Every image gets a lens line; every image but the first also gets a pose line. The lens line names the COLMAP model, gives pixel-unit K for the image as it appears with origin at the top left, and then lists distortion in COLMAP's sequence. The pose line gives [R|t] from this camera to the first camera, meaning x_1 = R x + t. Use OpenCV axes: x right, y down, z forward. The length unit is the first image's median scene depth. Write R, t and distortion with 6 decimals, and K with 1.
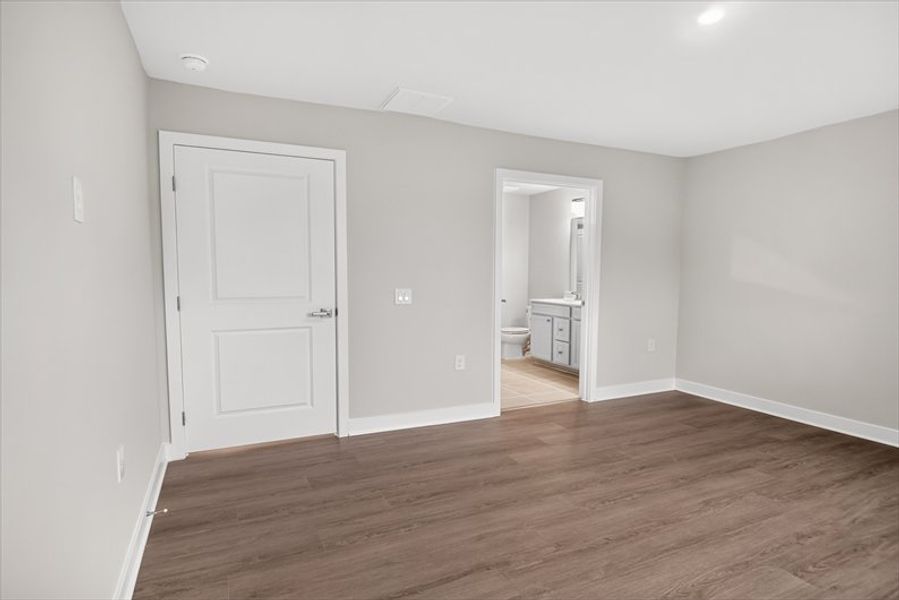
lens RADIAL K [[487.7, 0, 445.9], [0, 487.7, 304.5], [0, 0, 1]] dist [-0.005298, -0.001747]
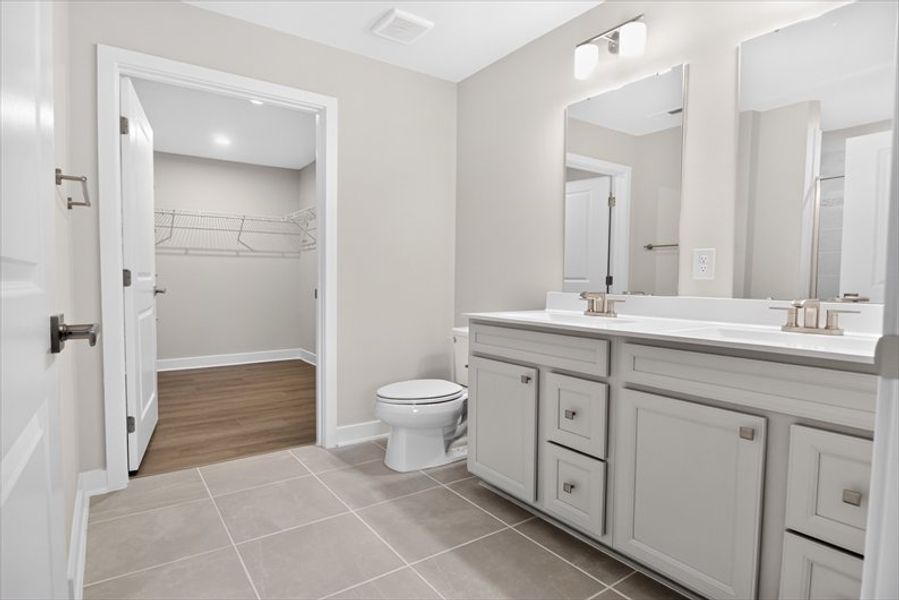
lens RADIAL K [[487.7, 0, 445.9], [0, 487.7, 304.5], [0, 0, 1]] dist [-0.005298, -0.001747]
pose [[0.985901, -0.001797, 0.167319, 0.103244], [0.005043, 0.999807, -0.018979, -0.011154], [-0.167253, 0.019555, 0.985720, 0.687742]]
